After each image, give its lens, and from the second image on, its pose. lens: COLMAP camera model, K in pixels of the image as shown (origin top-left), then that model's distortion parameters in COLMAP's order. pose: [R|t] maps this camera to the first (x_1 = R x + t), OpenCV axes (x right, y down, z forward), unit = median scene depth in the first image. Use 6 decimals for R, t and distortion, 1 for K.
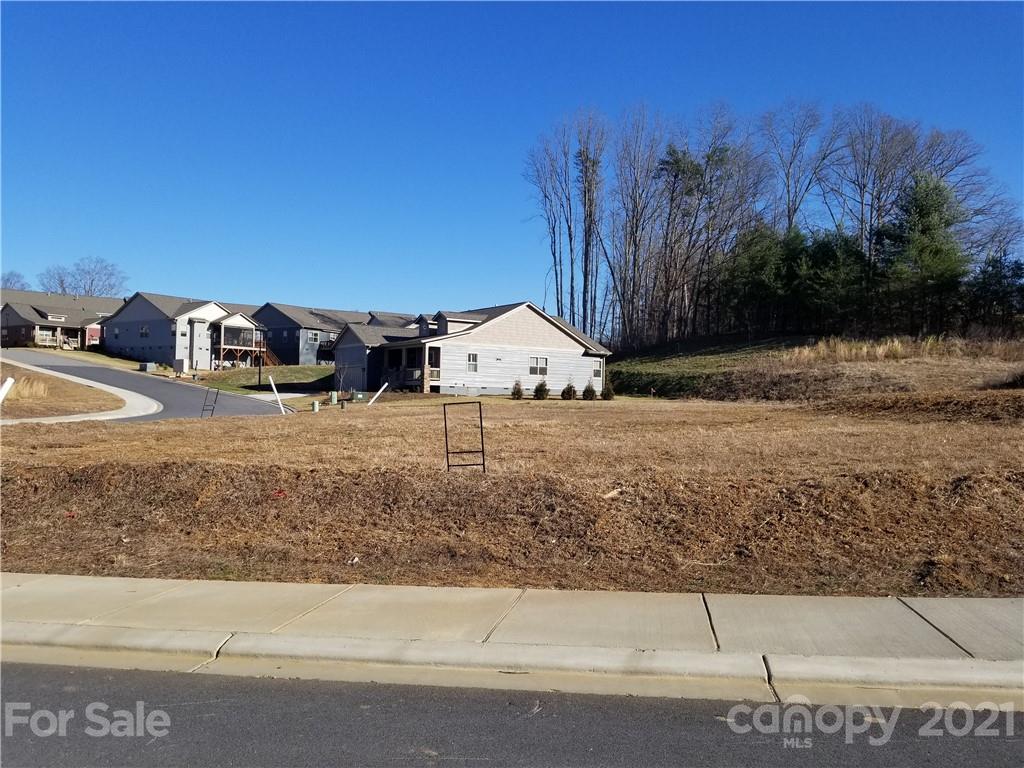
lens RADIAL K [[775.9, 0, 512.0], [0, 775.9, 384.0], [0, 0, 1]] dist [0.003805, -0.001324]
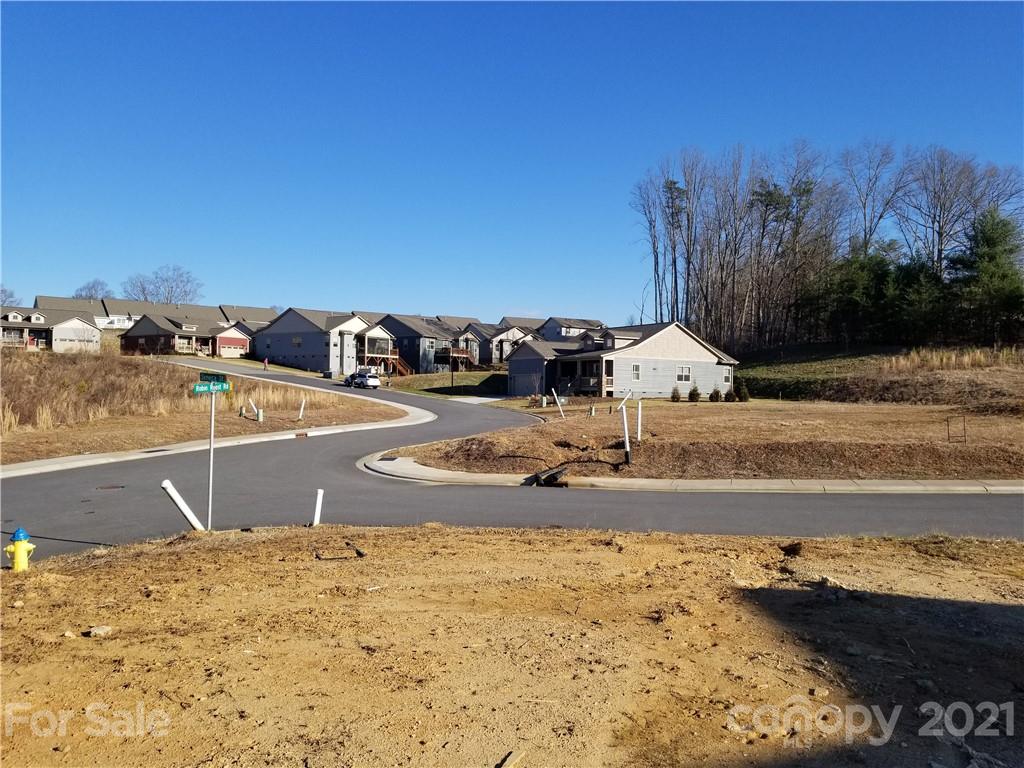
lens RADIAL K [[784.1, 0, 512.0], [0, 784.1, 384.0], [0, 0, 1]] dist [0.000641, -0.003973]
pose [[0.999976, -0.005836, 0.003744, -0.178111], [0.005813, 0.999964, 0.006187, -0.012260], [-0.003780, -0.006165, 0.999974, -0.170259]]
